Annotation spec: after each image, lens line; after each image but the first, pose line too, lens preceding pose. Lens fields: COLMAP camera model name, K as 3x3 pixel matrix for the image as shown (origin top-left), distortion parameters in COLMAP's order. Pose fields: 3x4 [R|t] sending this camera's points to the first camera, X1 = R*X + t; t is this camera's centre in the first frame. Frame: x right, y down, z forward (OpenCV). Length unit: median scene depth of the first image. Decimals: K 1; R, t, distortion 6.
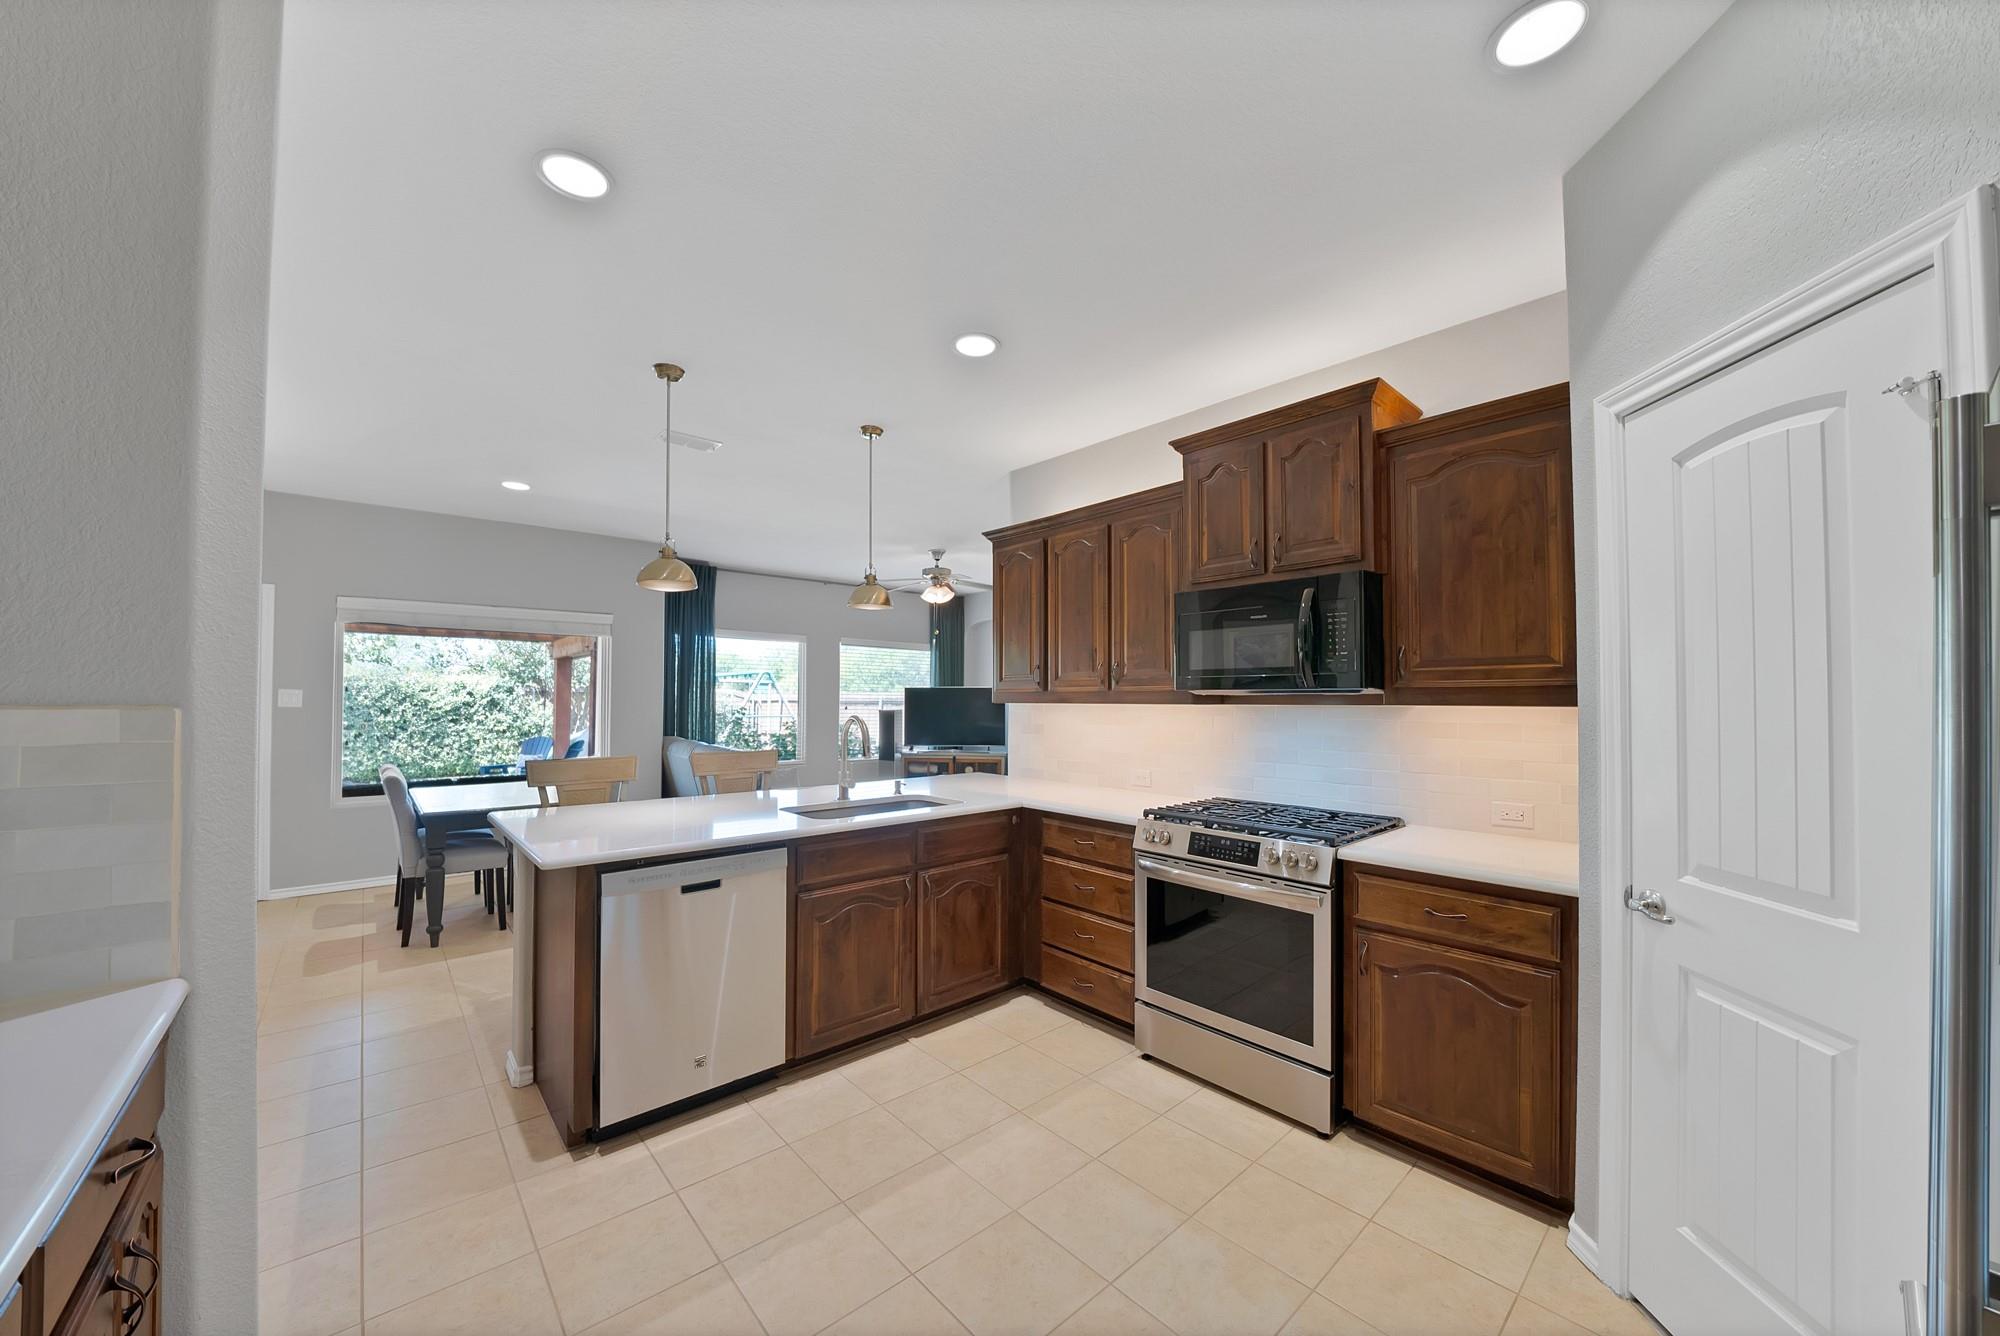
lens RADIAL K [[736.8, 0, 996.9], [0, 736.8, 695.9], [0, 0, 1]] dist [-0.001922, -0.000005]
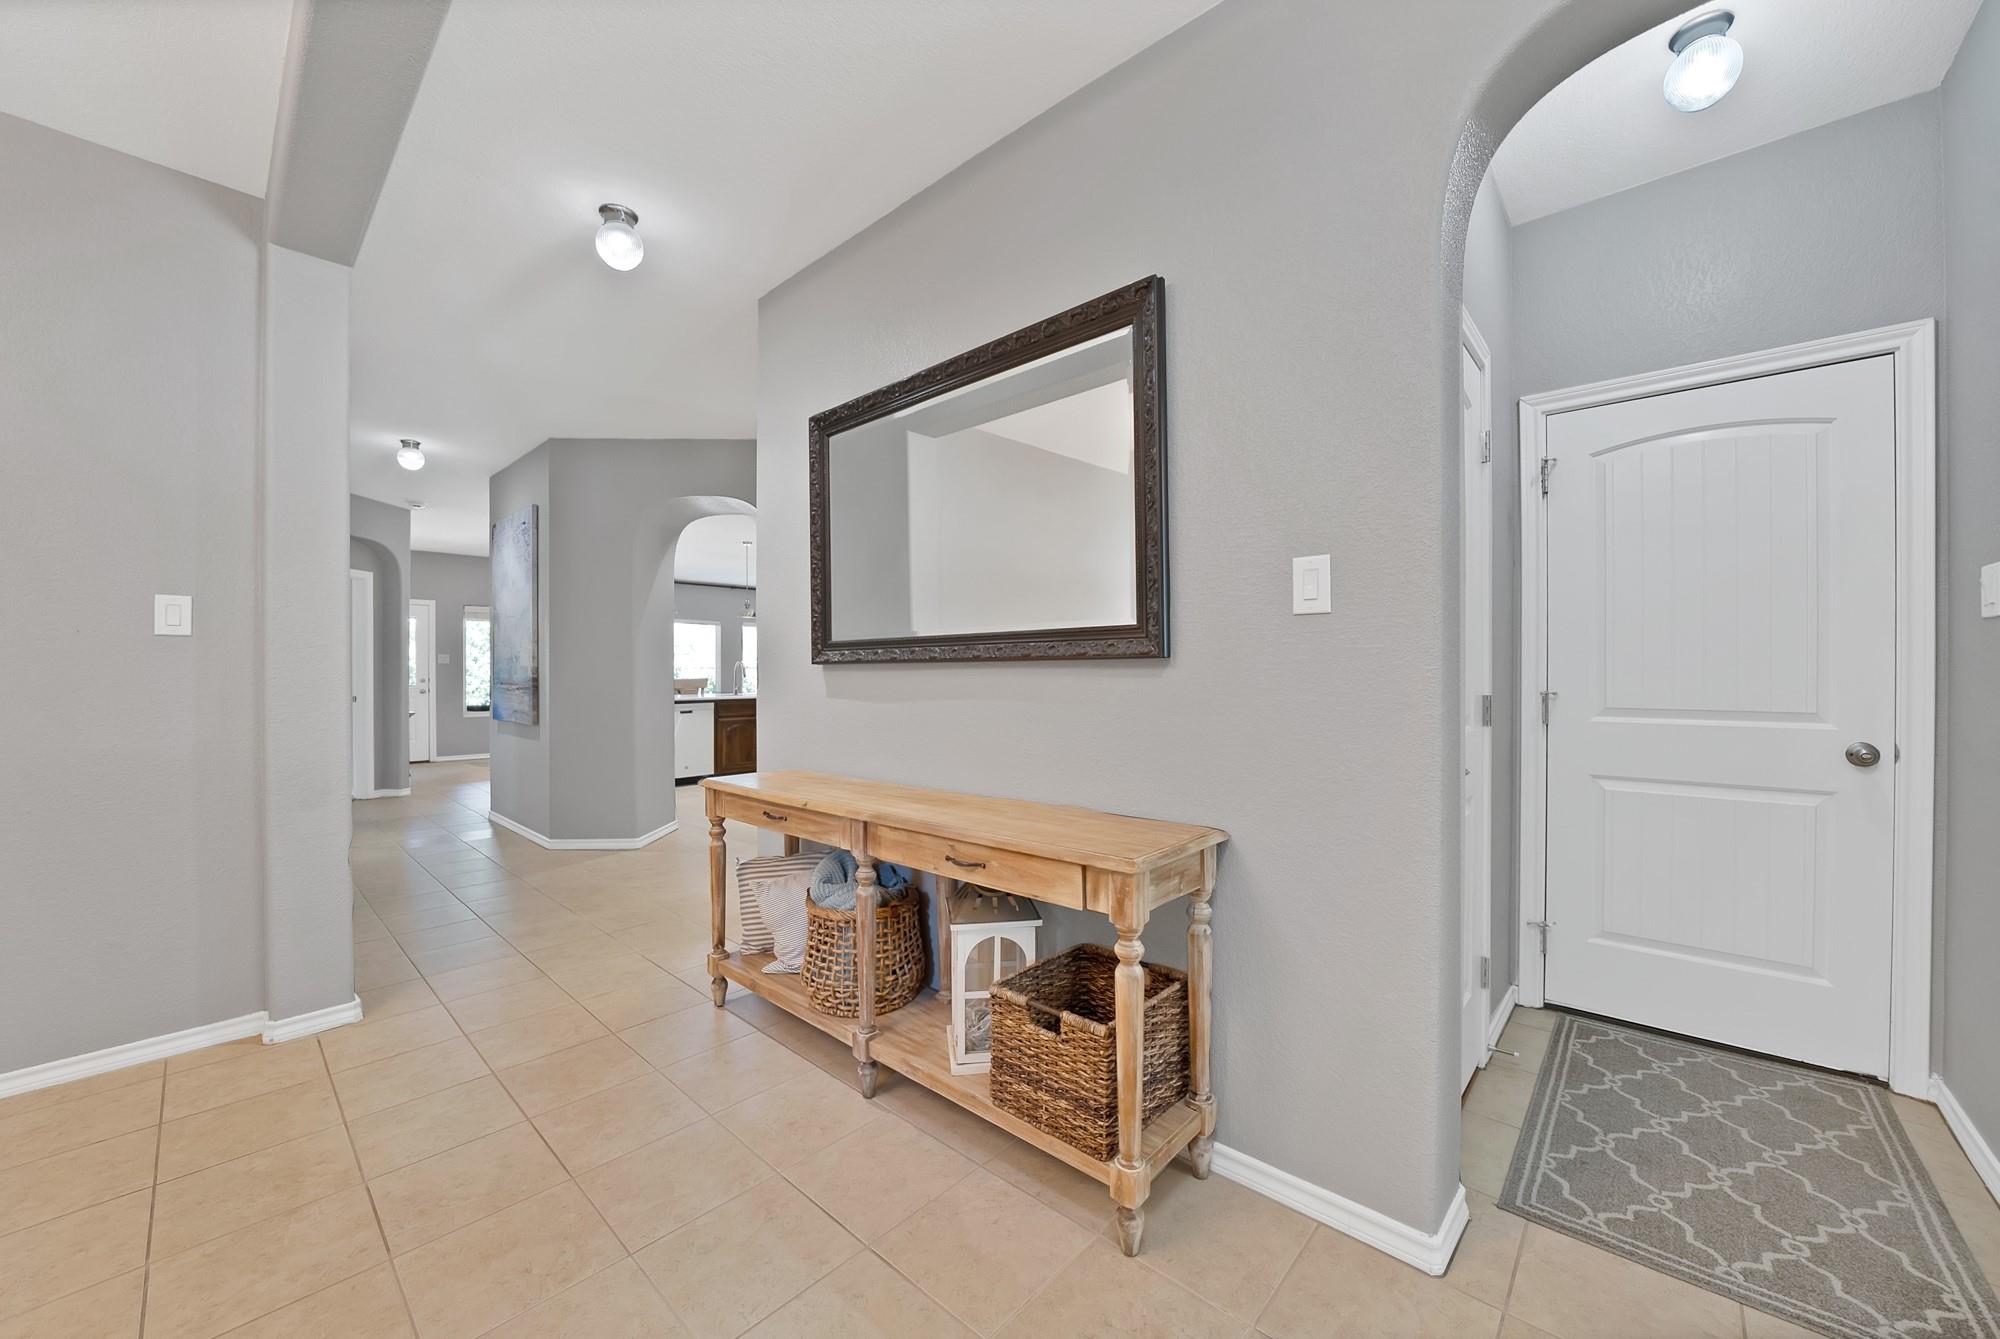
lens RADIAL K [[737.7, 0, 1013.2], [0, 737.7, 678.1], [0, 0, 1]] dist [-0.015203, -0.000040]
pose [[0.992794, -0.009339, 0.119468, 0.515071], [0.007688, 0.999869, 0.014276, 0.067389], [-0.119585, -0.013254, 0.992735, -1.919979]]
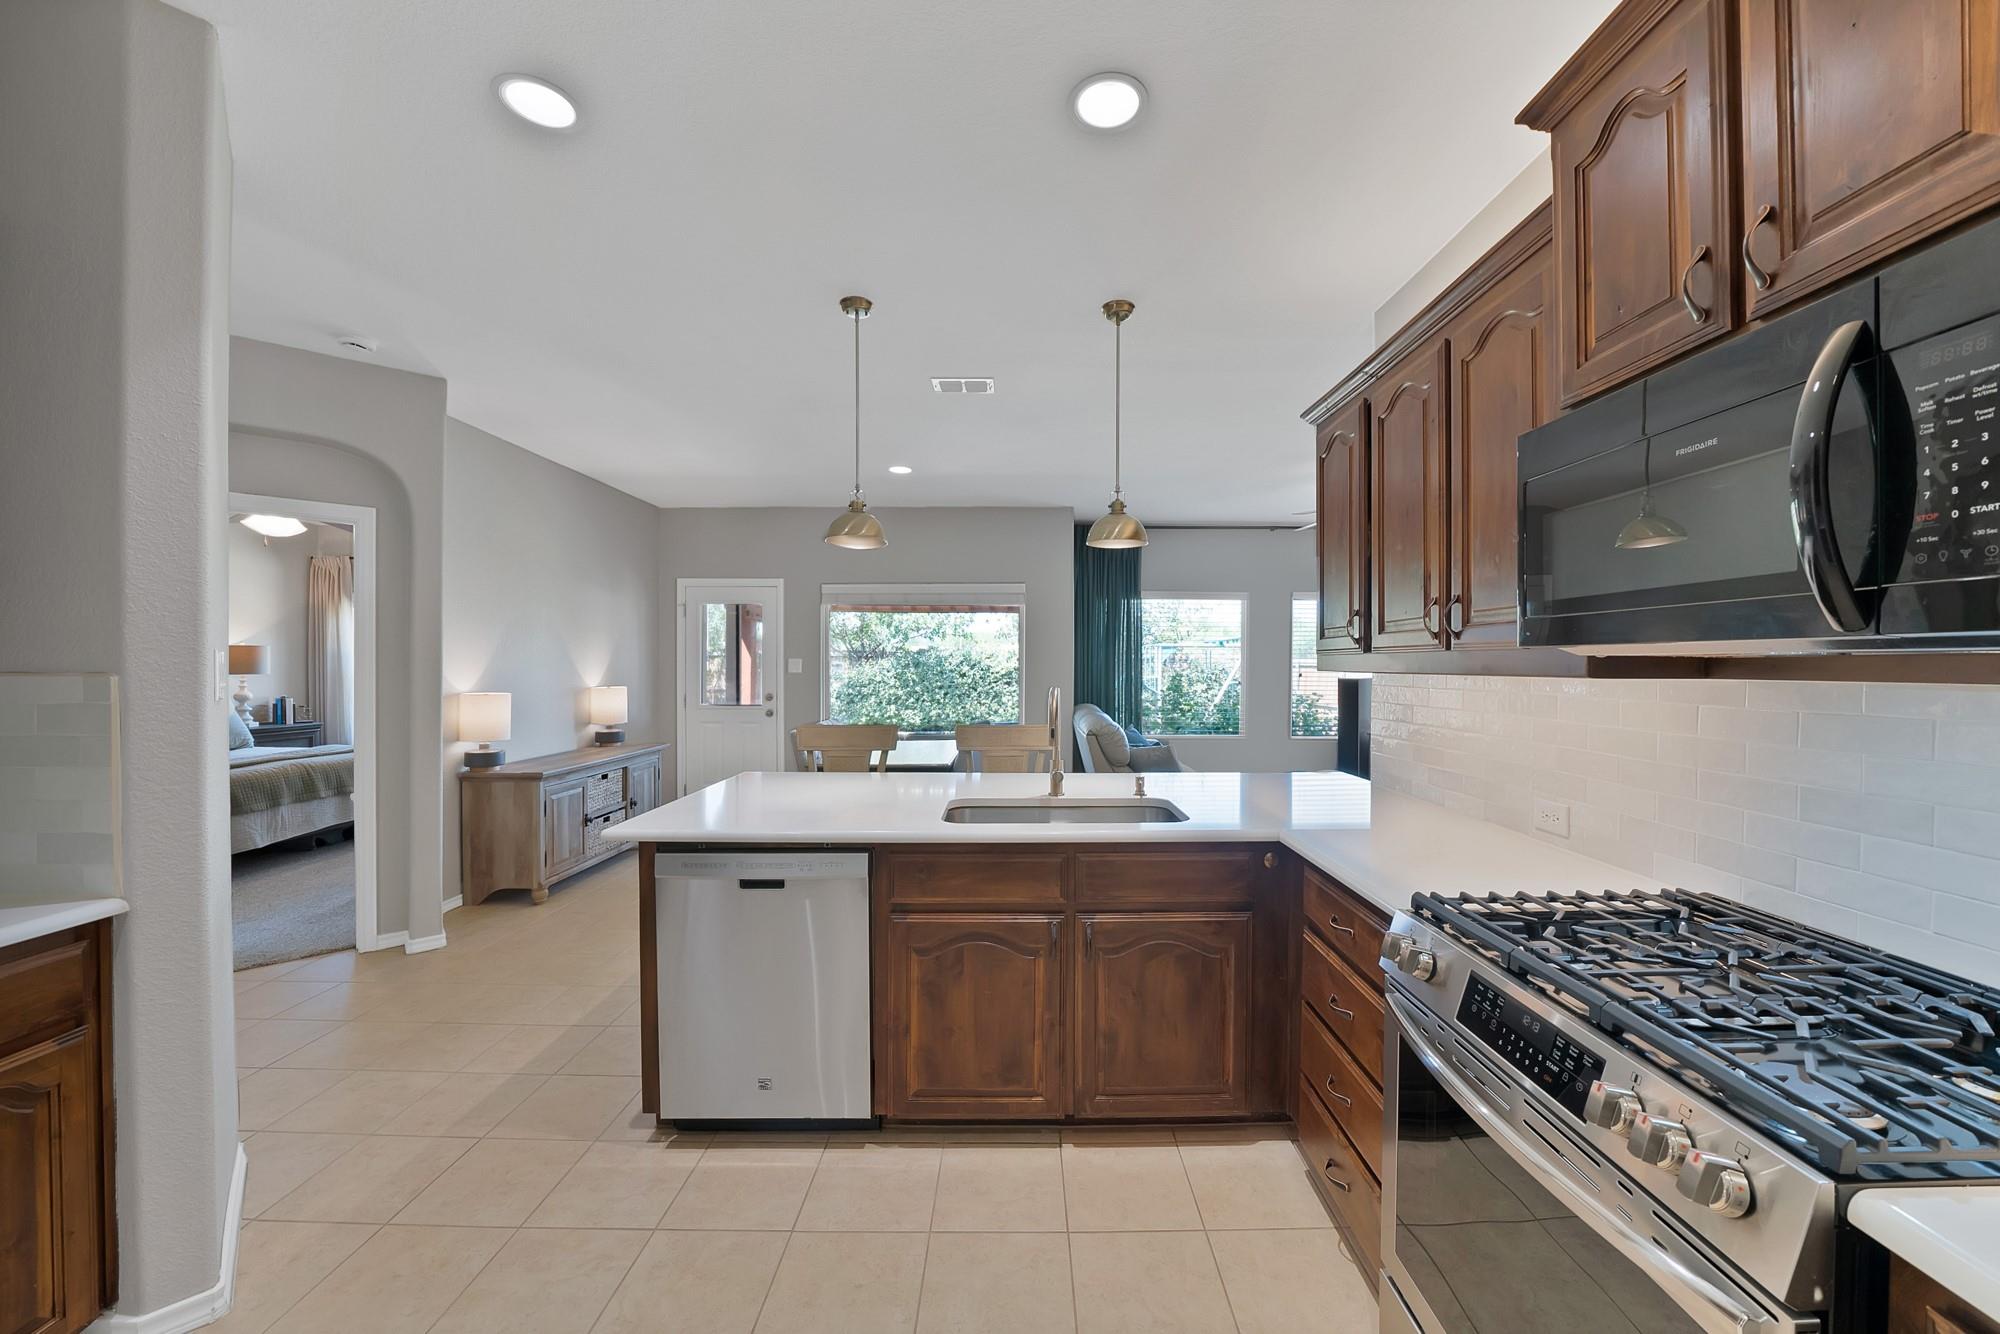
lens RADIAL K [[737.7, 0, 1013.2], [0, 737.7, 675.6], [0, 0, 1]] dist [-0.015203, -0.000040]
pose [[0.747074, 0.009148, -0.664678, 0.323529], [0.003581, 0.999835, 0.017786, 0.000296], [0.664731, -0.015667, 0.746918, 0.463660]]
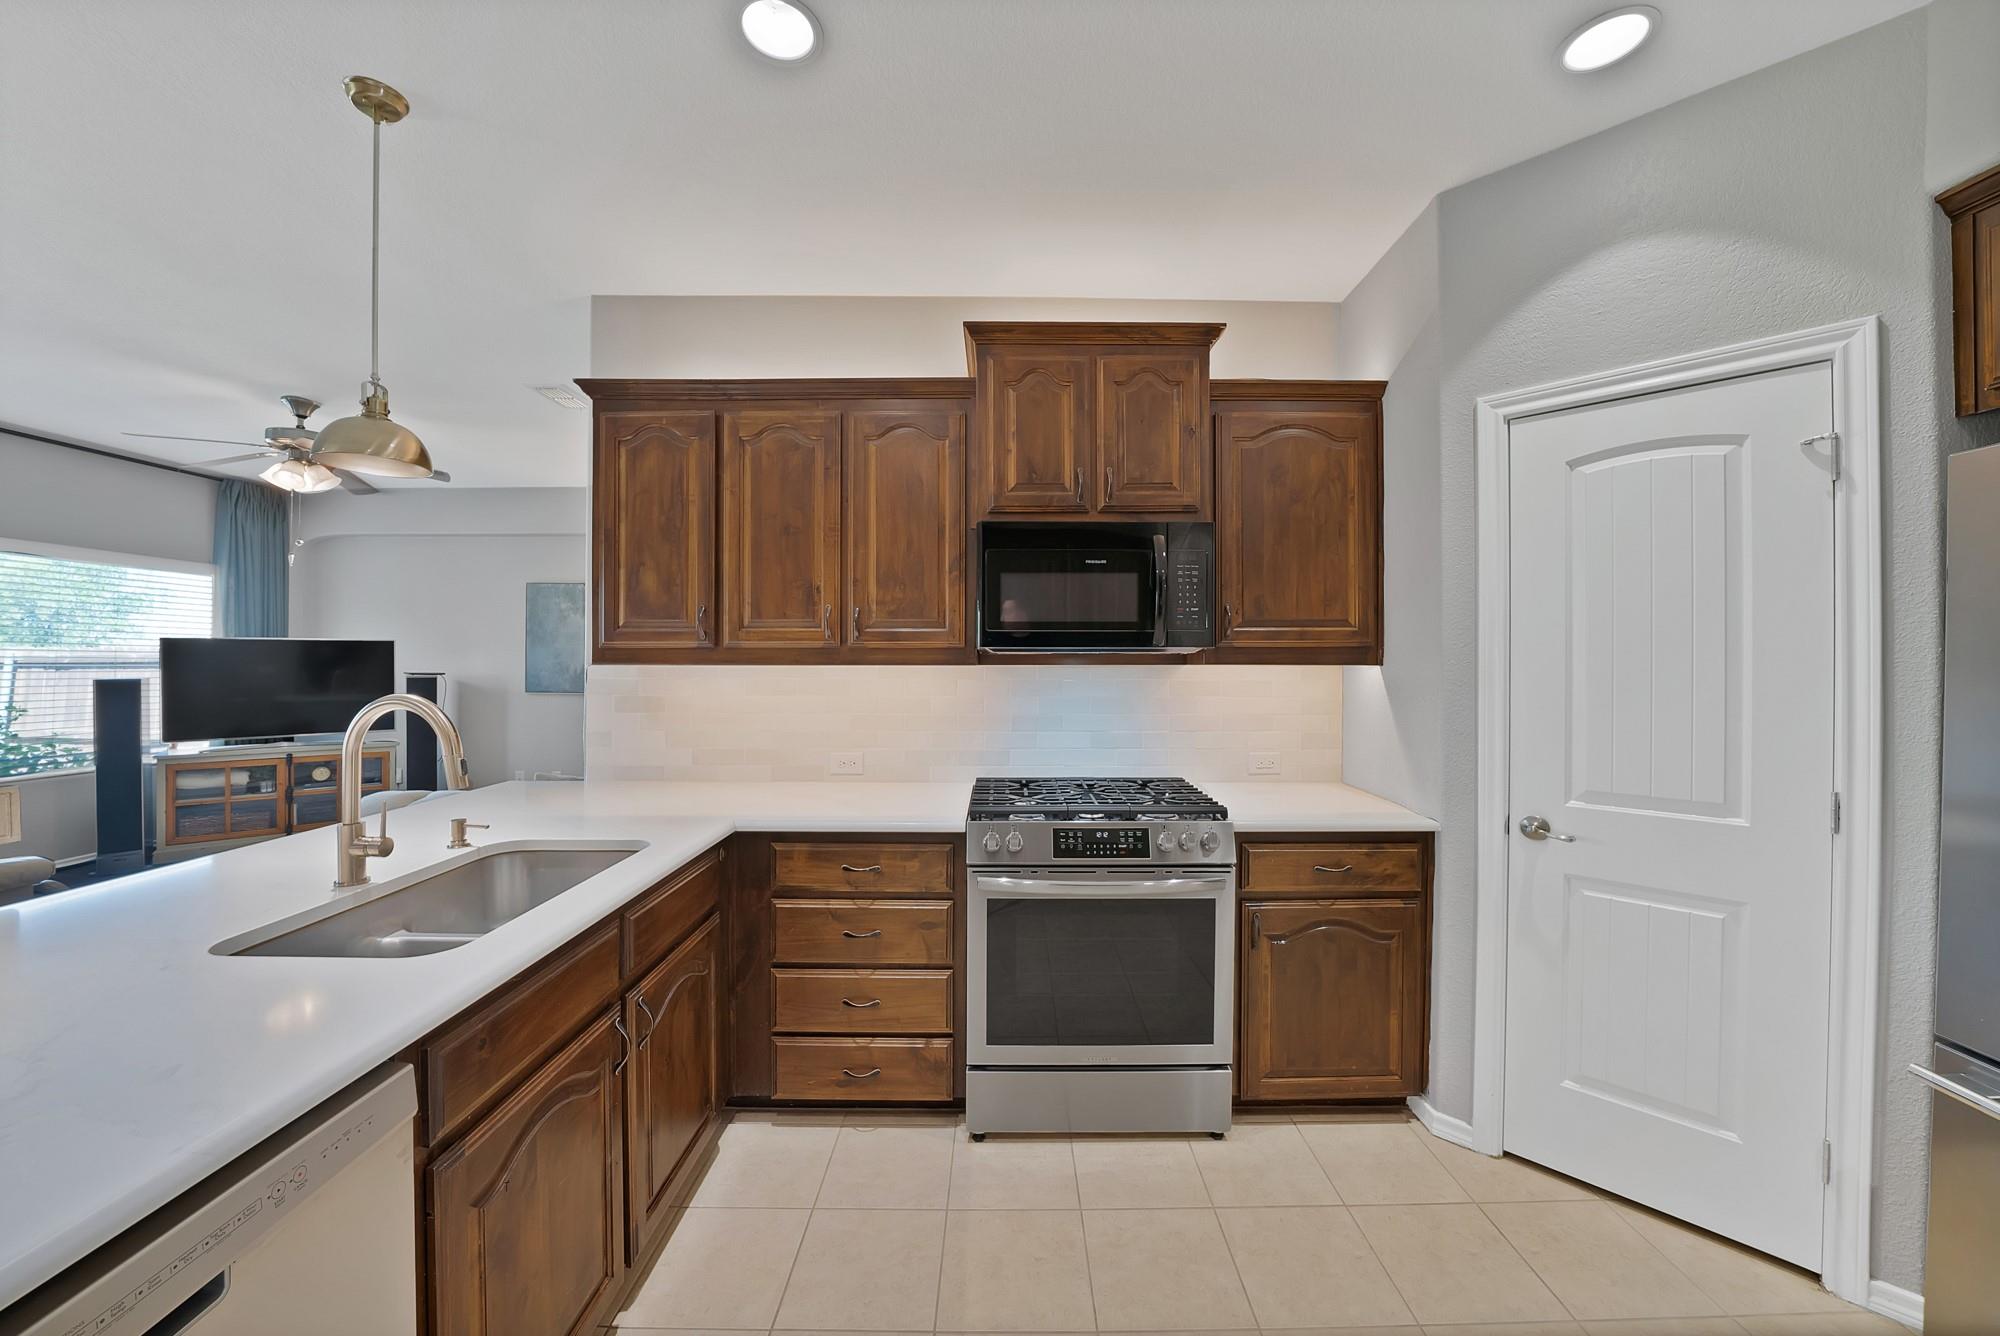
lens RADIAL K [[735.0, 0, 1014.0], [0, 735.0, 664.9], [0, 0, 1]] dist [-0.015288, -0.000177]
pose [[0.657214, -0.007907, 0.753662, -0.326060], [-0.002792, 0.999913, 0.012925, 0.000625], [-0.753699, -0.010599, 0.657135, 0.486175]]
